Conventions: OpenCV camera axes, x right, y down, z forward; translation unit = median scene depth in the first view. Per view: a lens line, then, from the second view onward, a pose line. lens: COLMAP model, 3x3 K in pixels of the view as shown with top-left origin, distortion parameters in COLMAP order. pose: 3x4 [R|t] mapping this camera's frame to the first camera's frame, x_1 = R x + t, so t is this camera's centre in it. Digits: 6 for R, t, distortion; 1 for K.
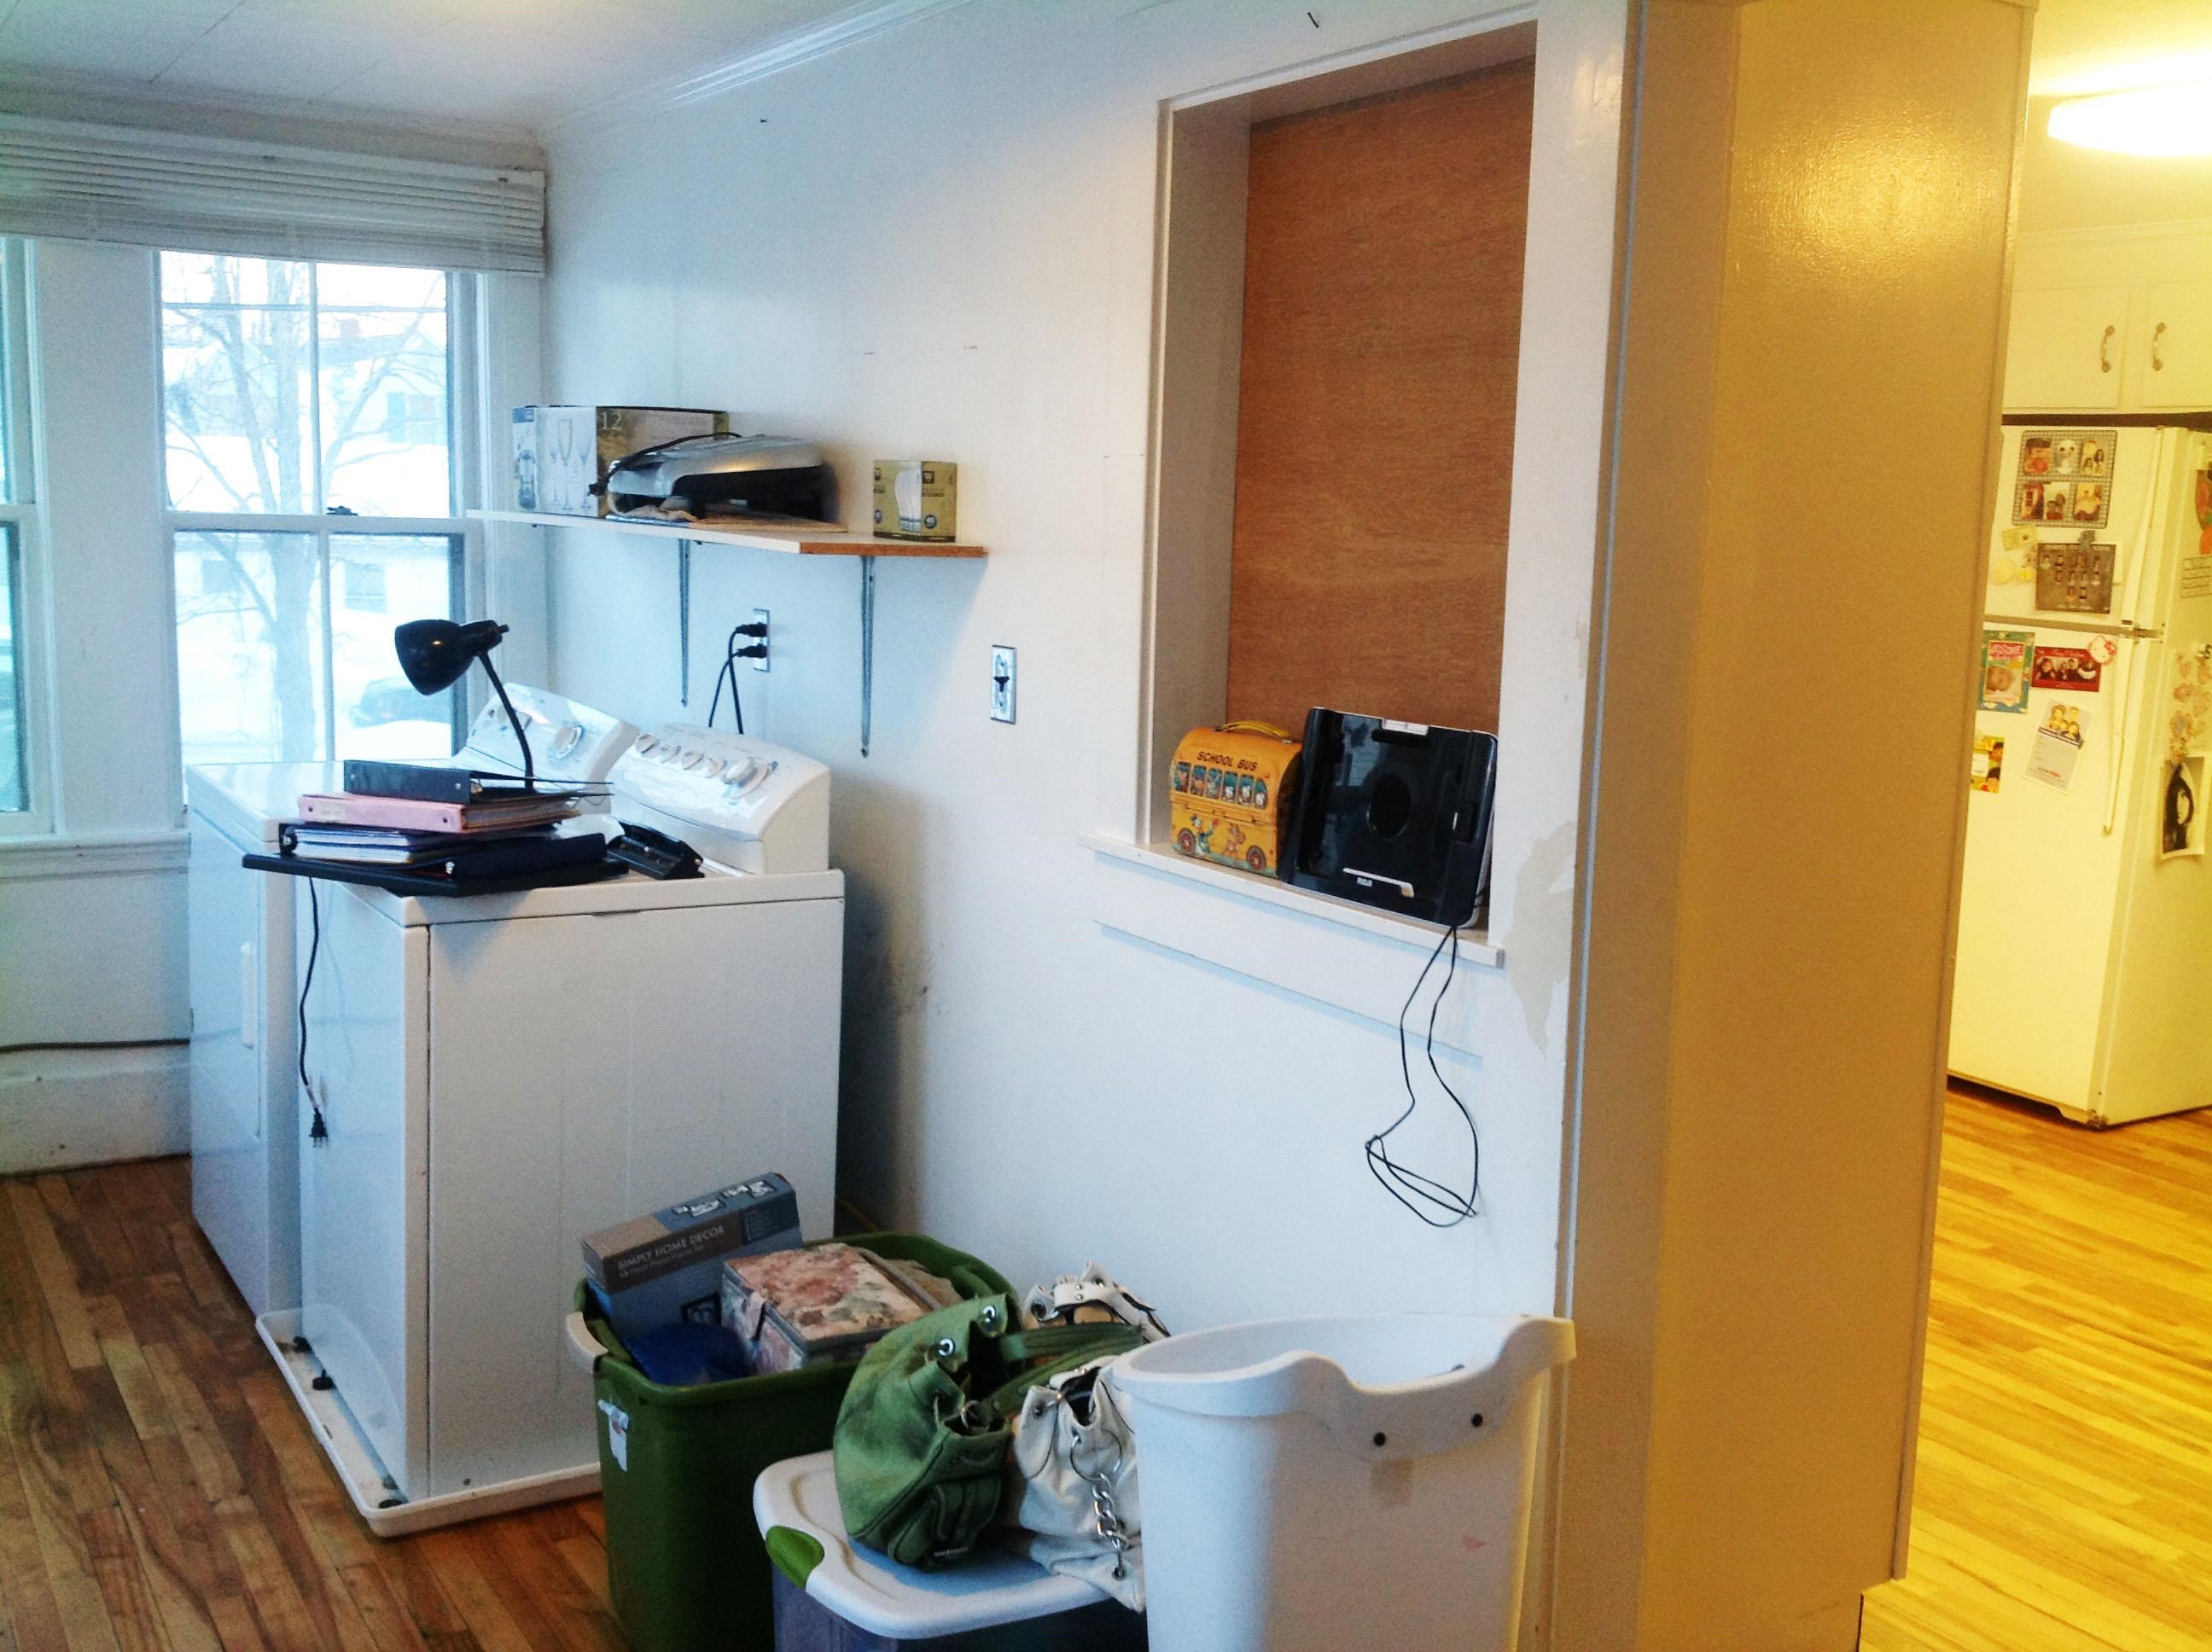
lens RADIAL K [[2080.1, 0, 1079.7], [0, 2080.1, 826.4], [0, 0, 1]] dist [0.157401, -0.334964]
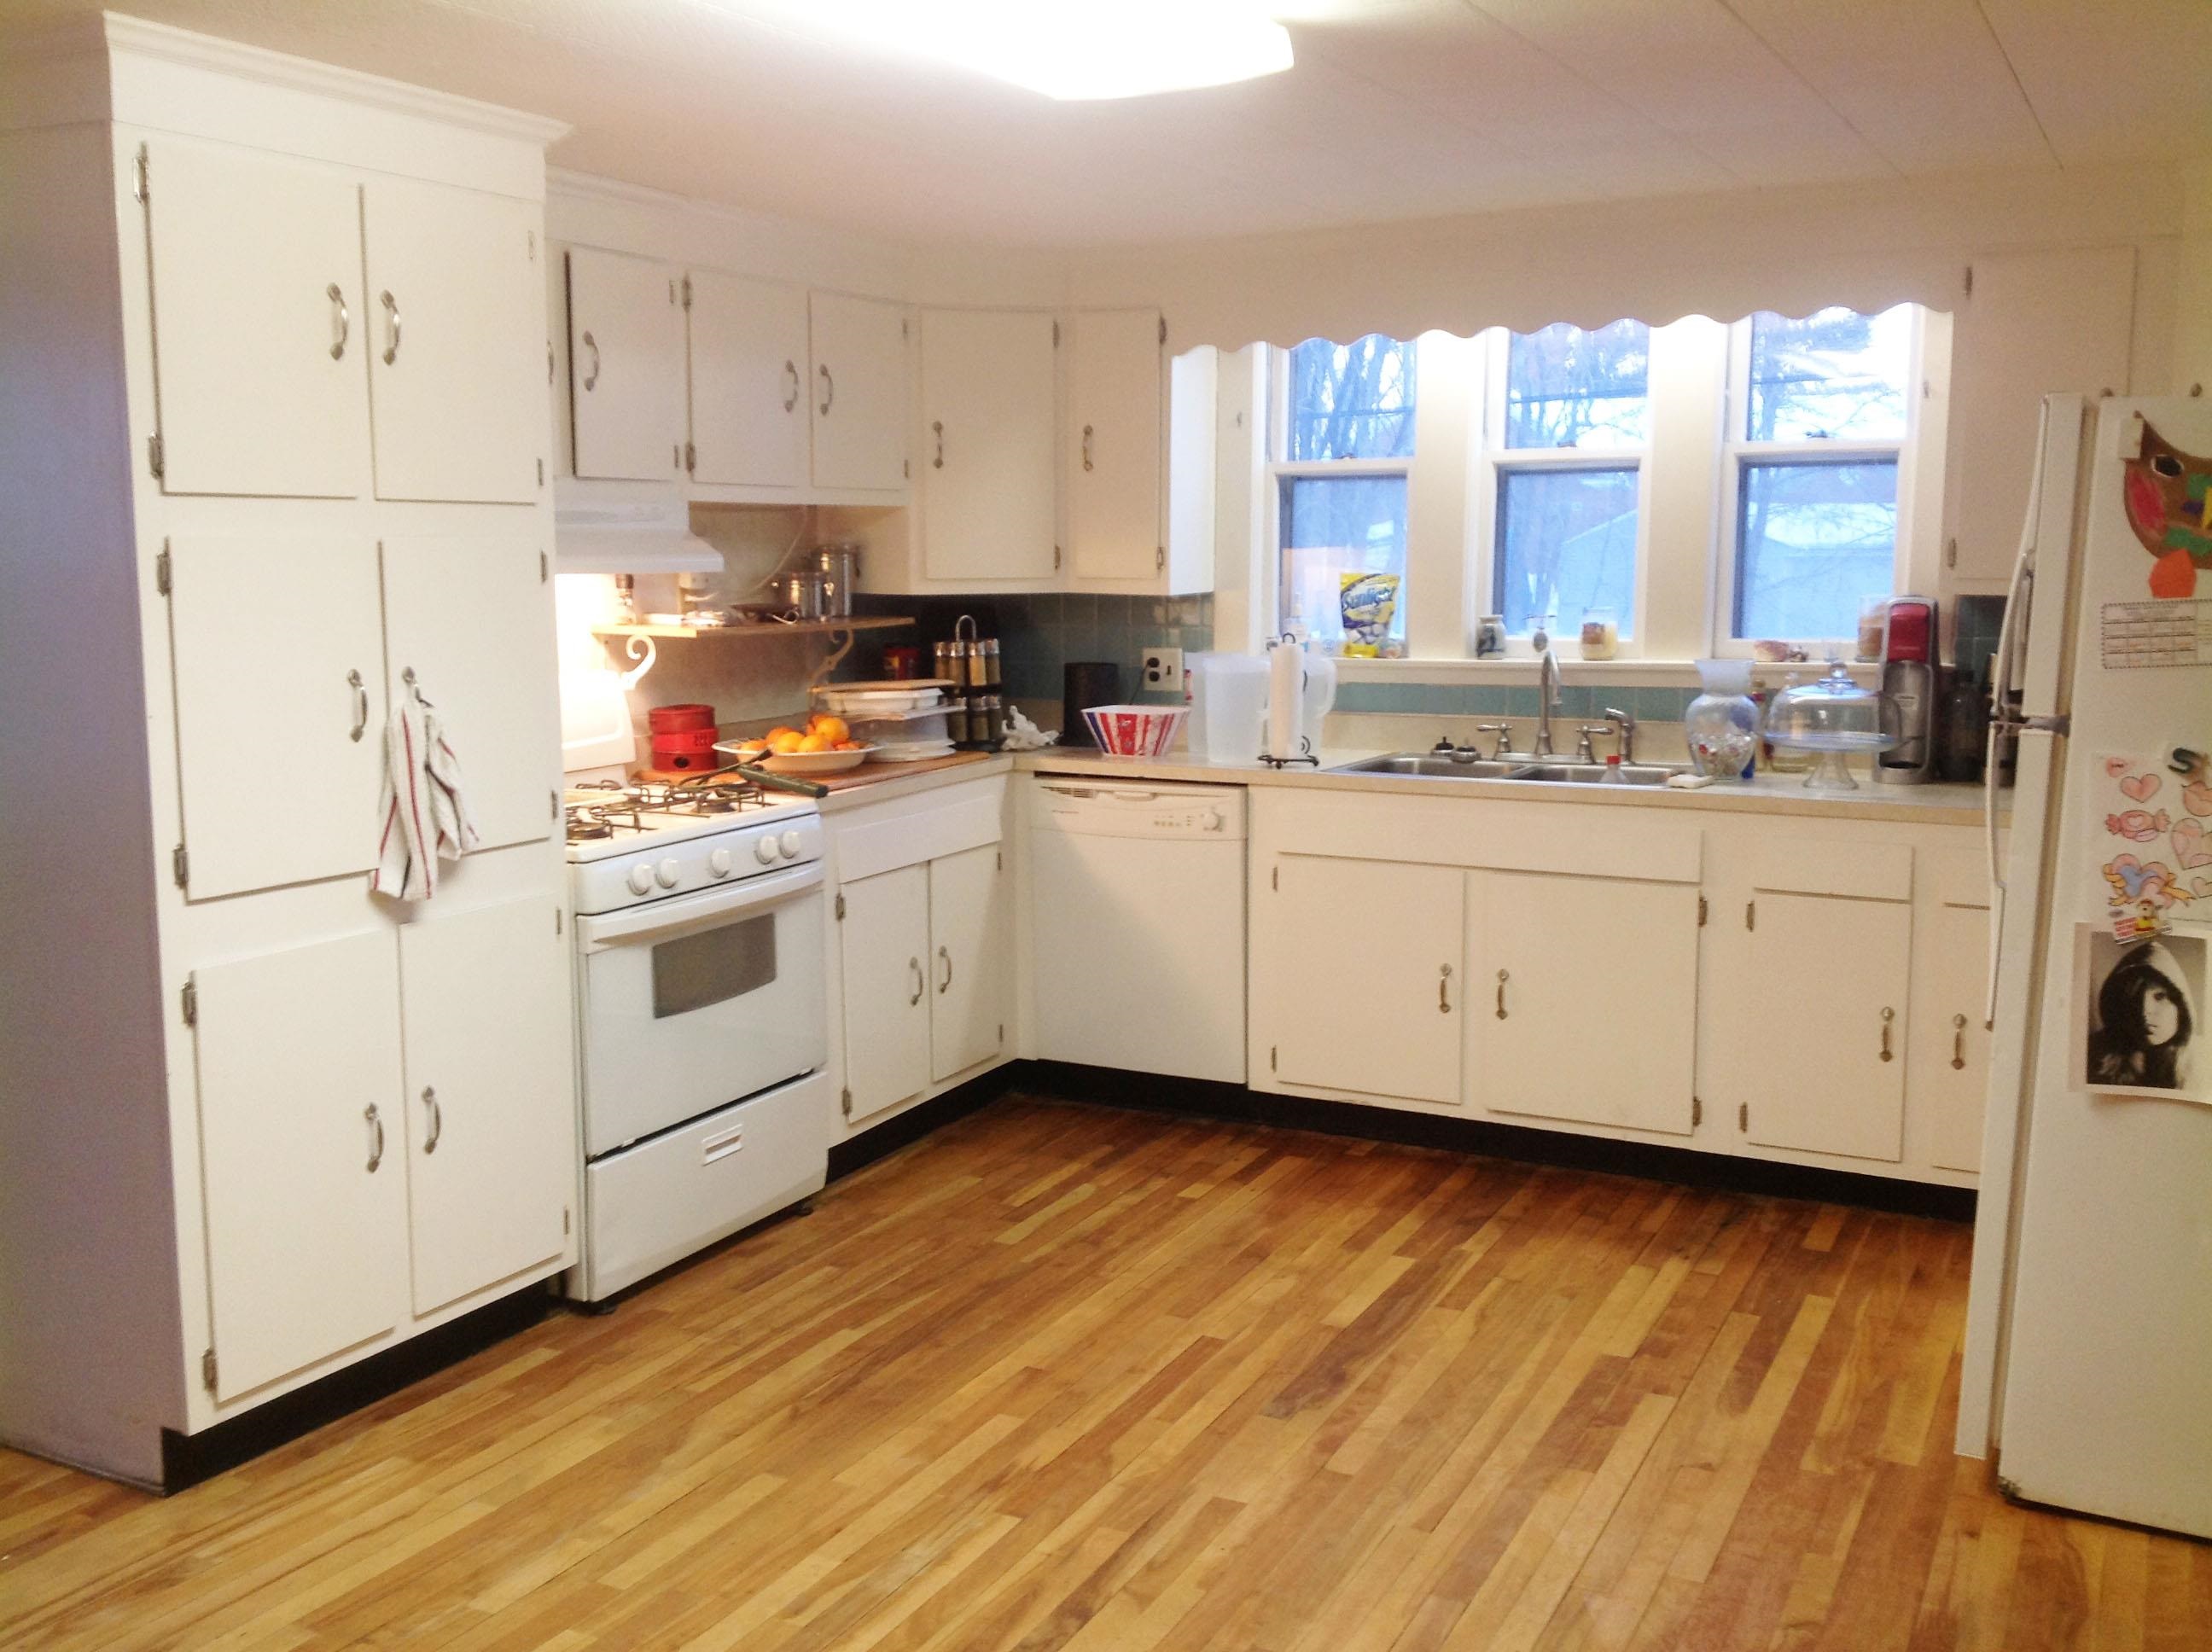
lens RADIAL K [[2080.1, 0, 1079.7], [0, 2080.1, 826.4], [0, 0, 1]] dist [0.157401, -0.334964]
pose [[0.499095, 0.088514, -0.862015, 1.024603], [-0.116556, 0.992587, 0.034437, -0.055491], [0.858673, 0.083285, 0.505712, 0.494985]]
